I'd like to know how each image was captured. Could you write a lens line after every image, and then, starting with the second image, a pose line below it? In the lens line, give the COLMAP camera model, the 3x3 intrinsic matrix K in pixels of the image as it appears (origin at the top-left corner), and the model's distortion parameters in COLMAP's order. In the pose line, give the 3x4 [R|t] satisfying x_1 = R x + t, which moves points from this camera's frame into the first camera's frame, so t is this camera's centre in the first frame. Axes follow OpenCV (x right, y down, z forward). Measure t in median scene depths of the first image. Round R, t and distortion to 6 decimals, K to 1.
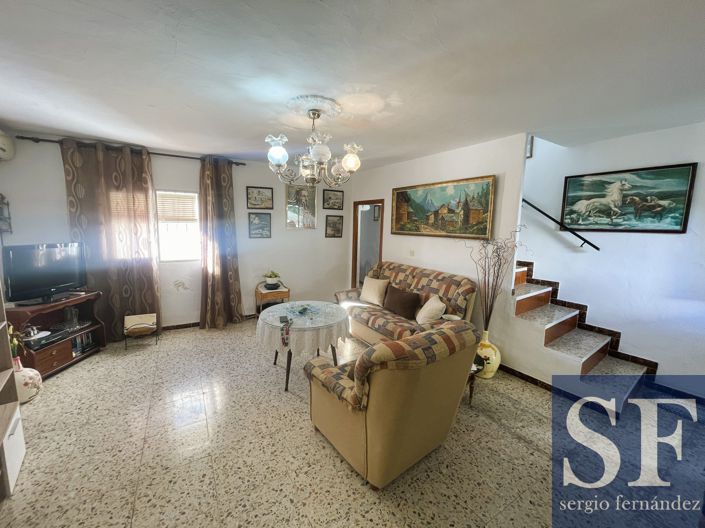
lens RADIAL K [[281.5, 0, 353.2], [0, 281.5, 262.4], [0, 0, 1]] dist [-0.010755, 0.001791]
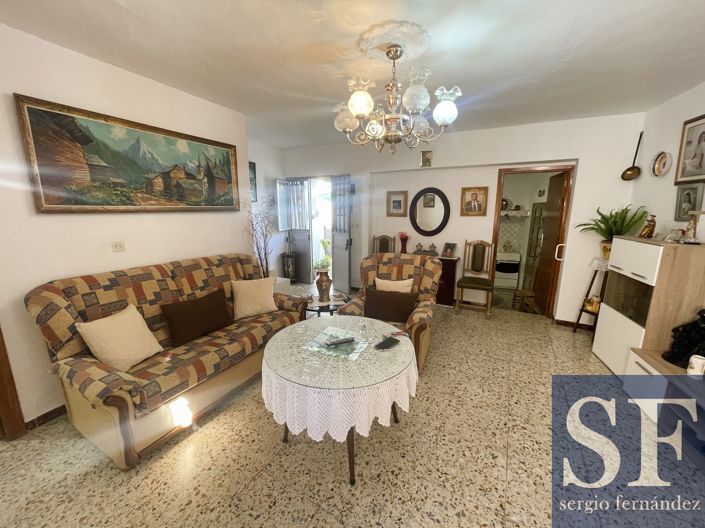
lens RADIAL K [[281.5, 0, 353.7], [0, 281.5, 262.5], [0, 0, 1]] dist [-0.010755, 0.001791]
pose [[-0.487901, -0.190268, 0.851910, -0.561431], [0.103532, 0.956452, 0.272911, -0.122552], [-0.866738, 0.221354, -0.446955, 1.023103]]
